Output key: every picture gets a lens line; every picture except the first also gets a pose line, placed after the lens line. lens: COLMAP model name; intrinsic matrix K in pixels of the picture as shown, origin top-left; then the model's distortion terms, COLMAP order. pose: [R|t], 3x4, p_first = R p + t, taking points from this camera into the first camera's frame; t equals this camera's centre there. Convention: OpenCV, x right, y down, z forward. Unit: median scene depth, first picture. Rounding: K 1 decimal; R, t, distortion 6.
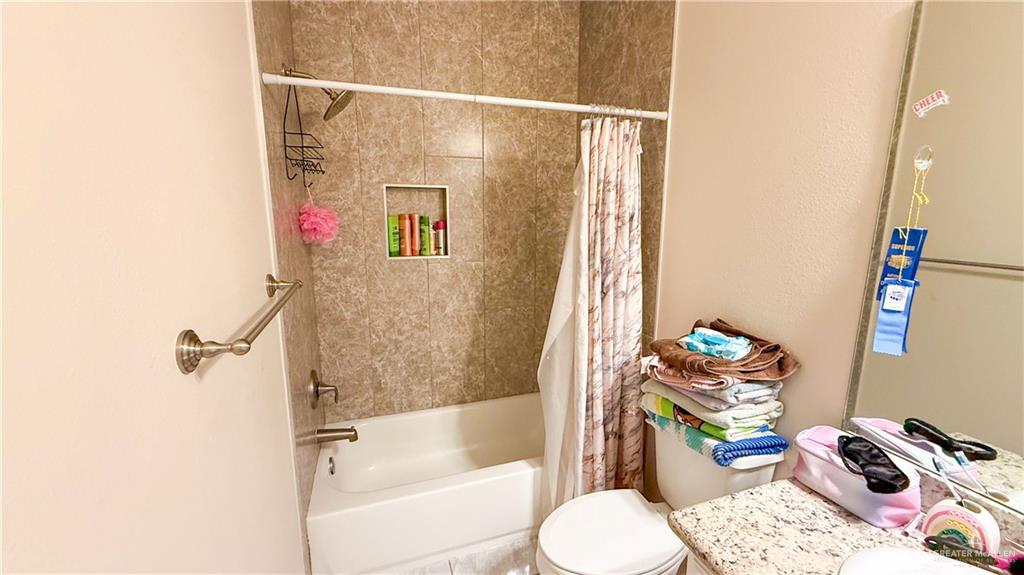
lens RADIAL K [[413.0, 0, 506.7], [0, 413.0, 286.3], [0, 0, 1]] dist [-0.000671, -0.000040]
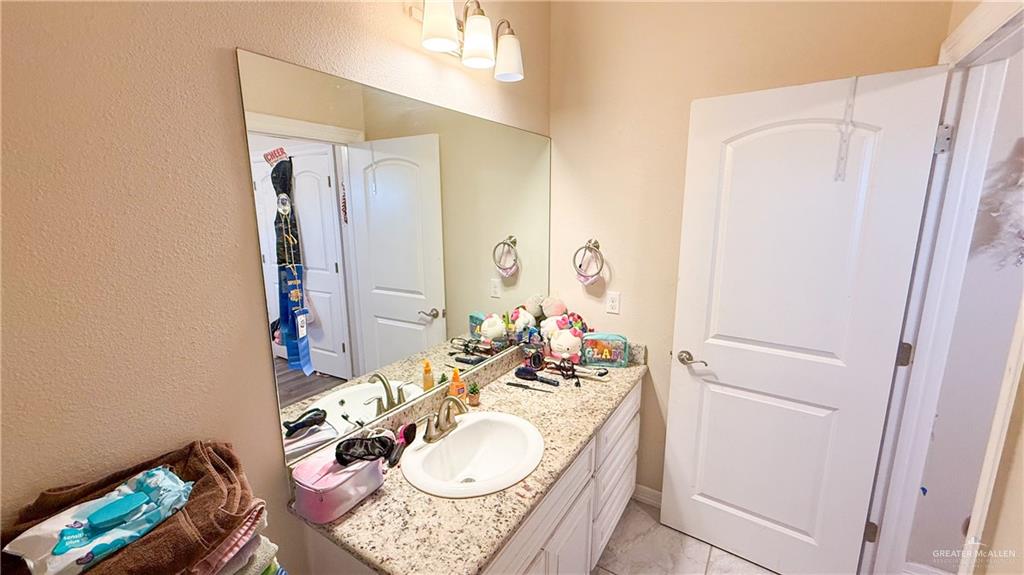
lens RADIAL K [[413.0, 0, 506.7], [0, 413.0, 286.3], [0, 0, 1]] dist [-0.000671, -0.000040]
pose [[-0.613349, -0.145126, 0.776364, -0.270874], [0.153698, 0.942250, 0.297561, -0.328544], [-0.774713, 0.301834, -0.555622, 1.166880]]
